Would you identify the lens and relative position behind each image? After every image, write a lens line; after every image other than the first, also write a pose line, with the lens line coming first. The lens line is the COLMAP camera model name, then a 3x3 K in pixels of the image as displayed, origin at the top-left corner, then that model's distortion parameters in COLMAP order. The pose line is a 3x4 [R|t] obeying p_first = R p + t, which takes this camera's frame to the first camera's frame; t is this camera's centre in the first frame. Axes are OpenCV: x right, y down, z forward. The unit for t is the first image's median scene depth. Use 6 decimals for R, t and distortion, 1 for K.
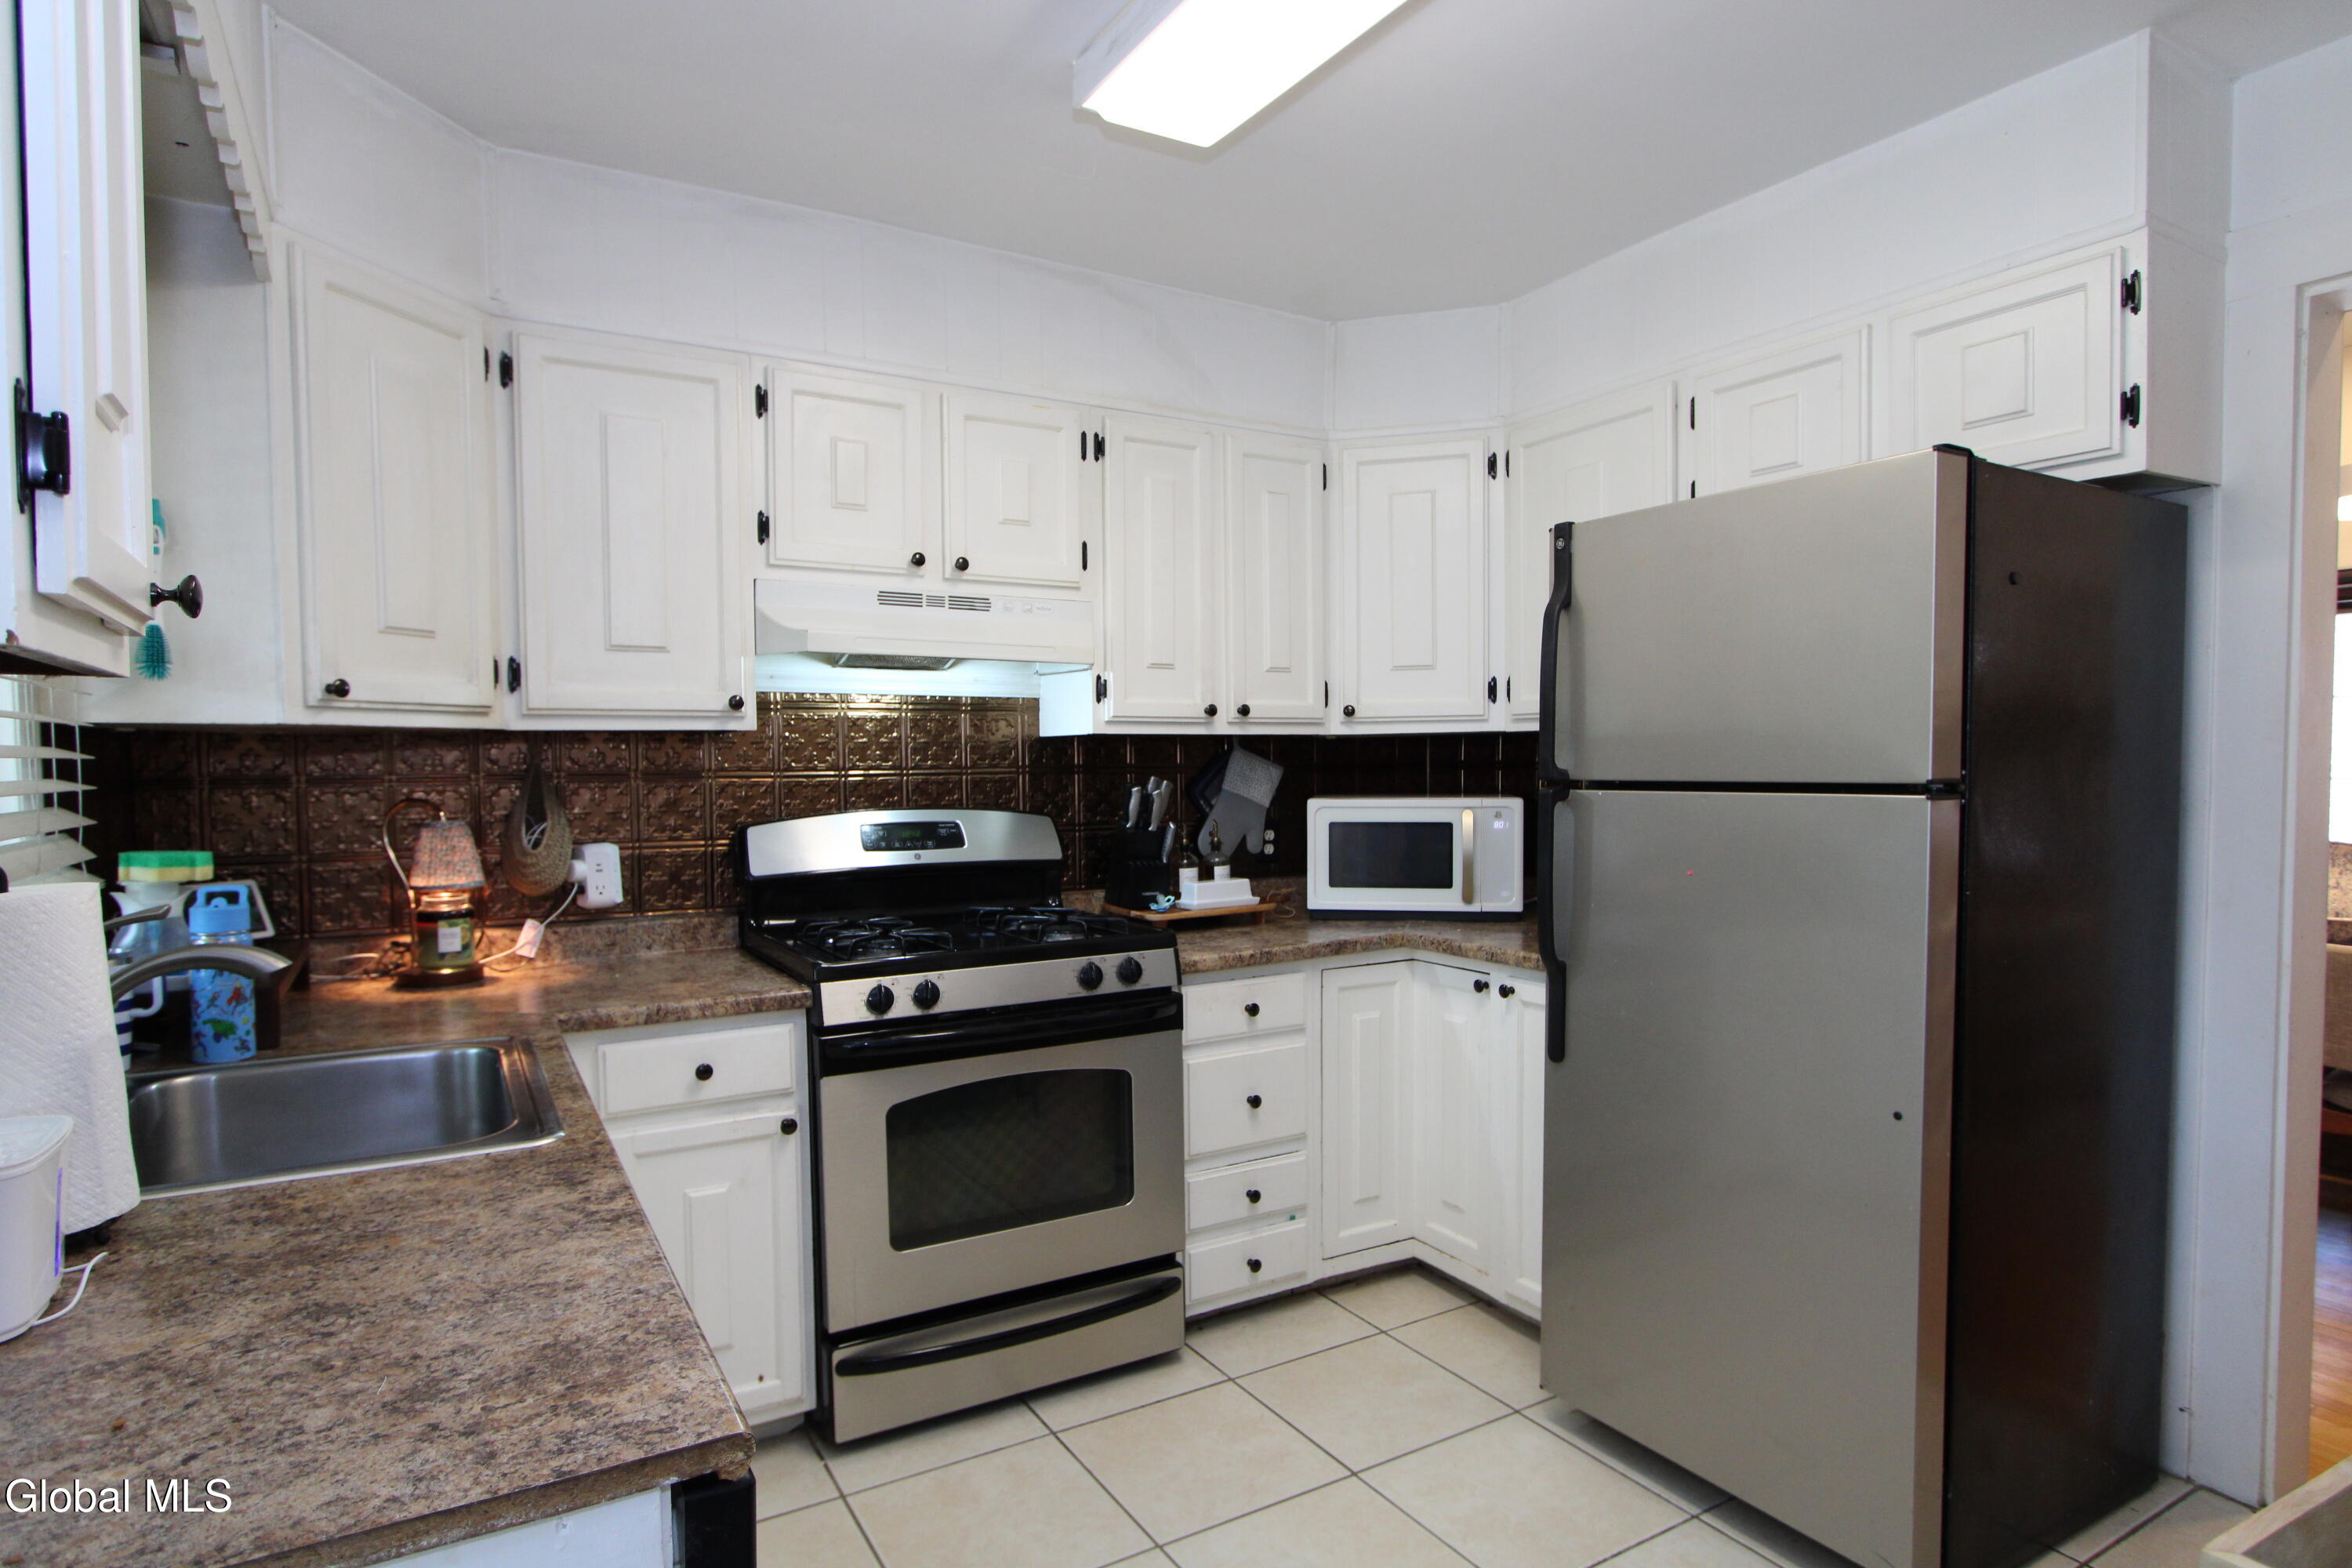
lens RADIAL K [[1273.3, 0, 1158.8], [0, 1273.3, 817.4], [0, 0, 1]] dist [-0.016408, 0.006073]
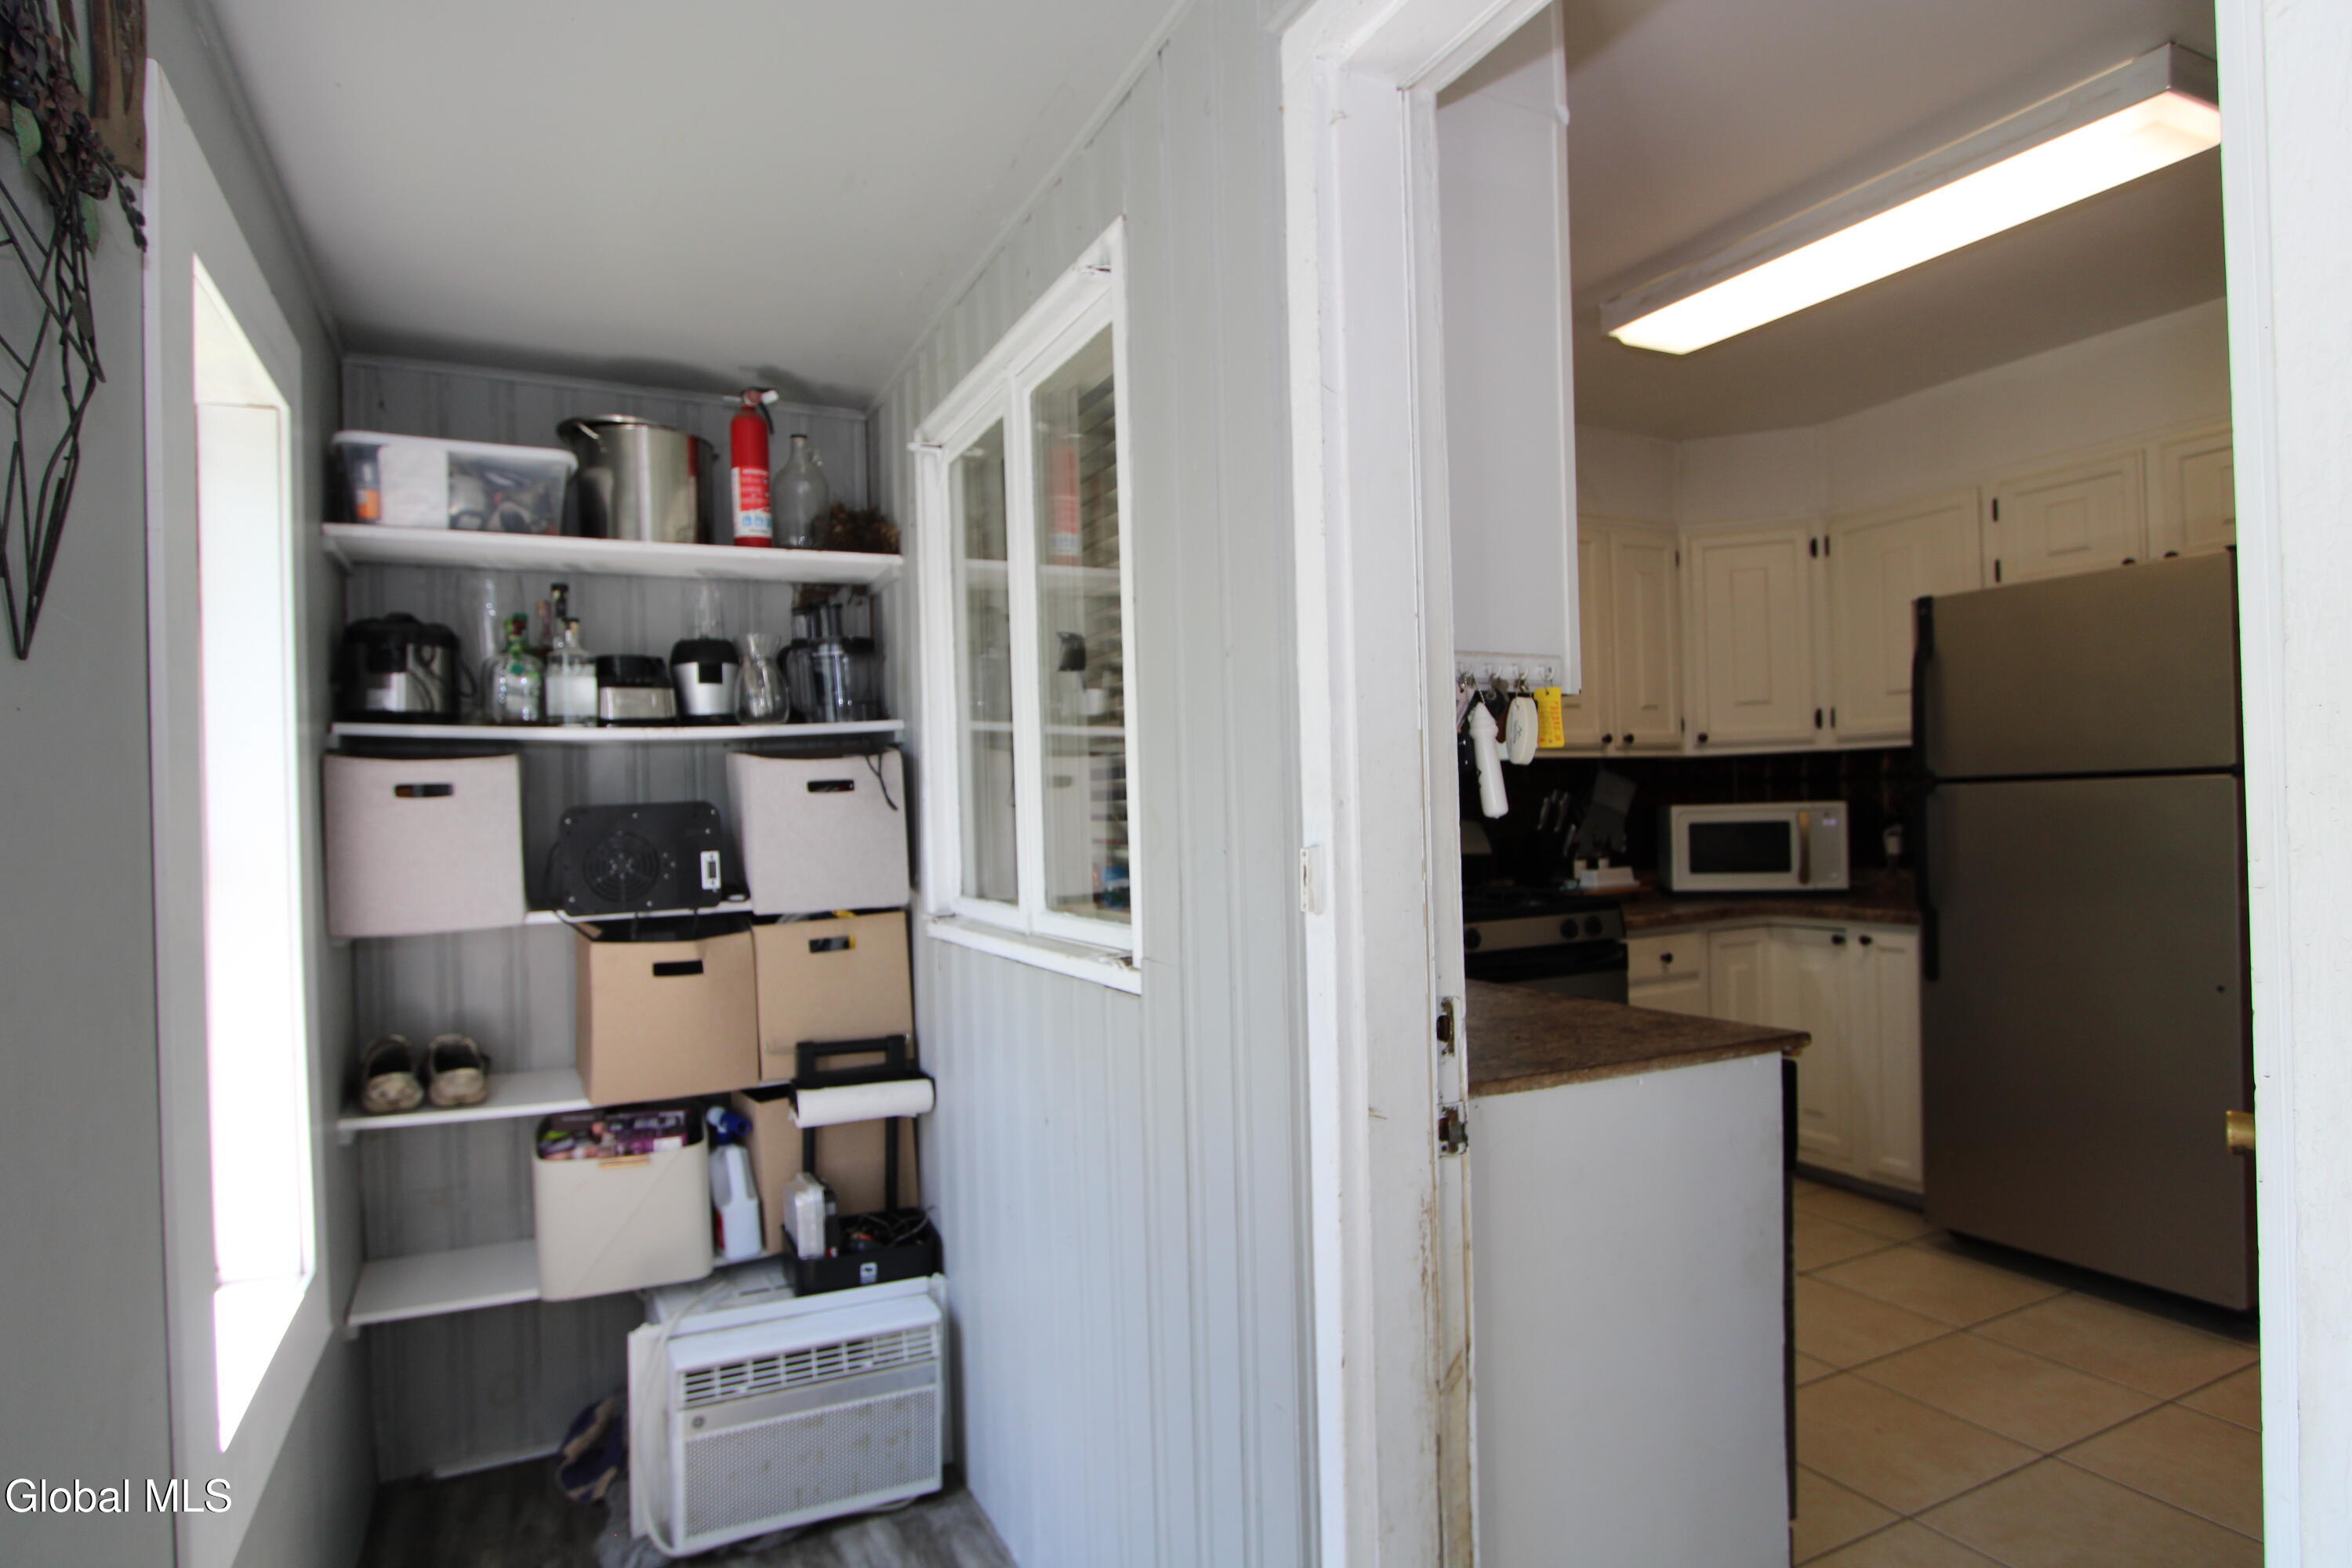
lens RADIAL K [[1273.3, 0, 1151.9], [0, 1273.3, 817.3], [0, 0, 1]] dist [-0.016408, 0.006073]
pose [[0.997375, -0.018481, -0.070016, -0.369577], [0.015782, 0.999118, -0.038912, 0.045469], [0.070673, 0.037705, 0.996787, -0.379060]]
